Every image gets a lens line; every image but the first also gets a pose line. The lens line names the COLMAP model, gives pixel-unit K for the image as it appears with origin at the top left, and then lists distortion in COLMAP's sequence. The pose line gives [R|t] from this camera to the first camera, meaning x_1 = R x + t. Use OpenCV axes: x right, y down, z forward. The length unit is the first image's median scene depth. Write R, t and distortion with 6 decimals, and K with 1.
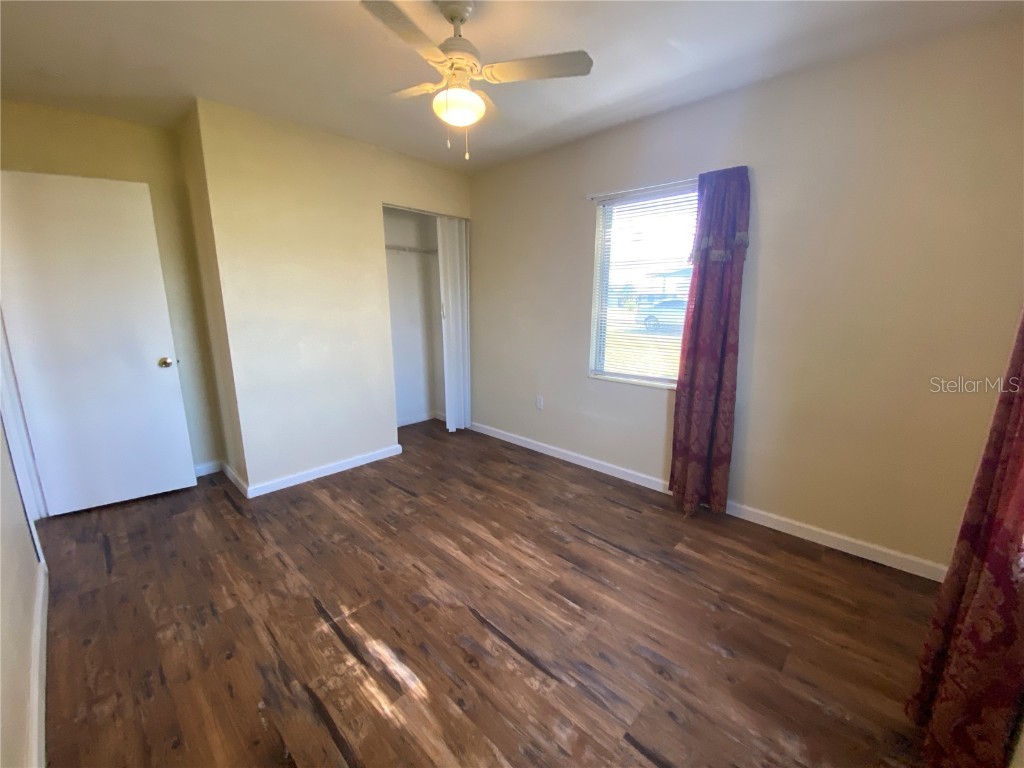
lens RADIAL K [[416.6, 0, 512.6], [0, 416.6, 379.0], [0, 0, 1]] dist [0.003363, -0.012497]
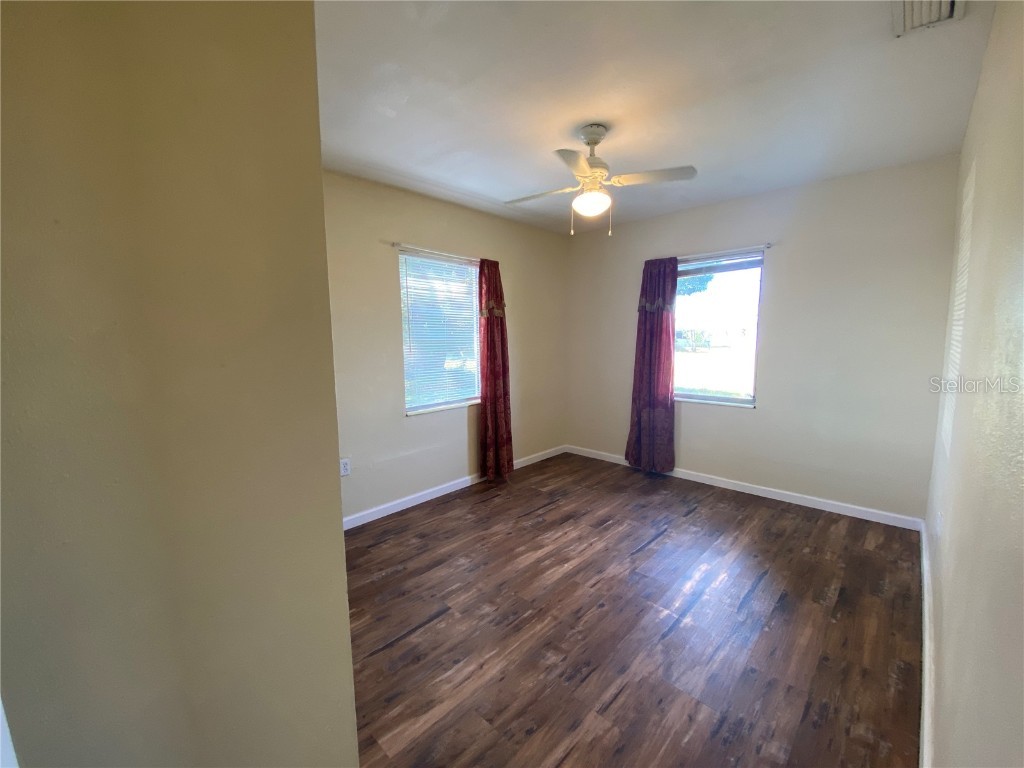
lens RADIAL K [[416.6, 0, 511.6], [0, 416.6, 385.1], [0, 0, 1]] dist [0.003363, -0.012497]
pose [[0.011399, -0.129918, 0.991459, -1.146423], [0.212500, 0.969190, 0.124557, -0.215741], [-0.977095, 0.209265, 0.038655, 0.977309]]
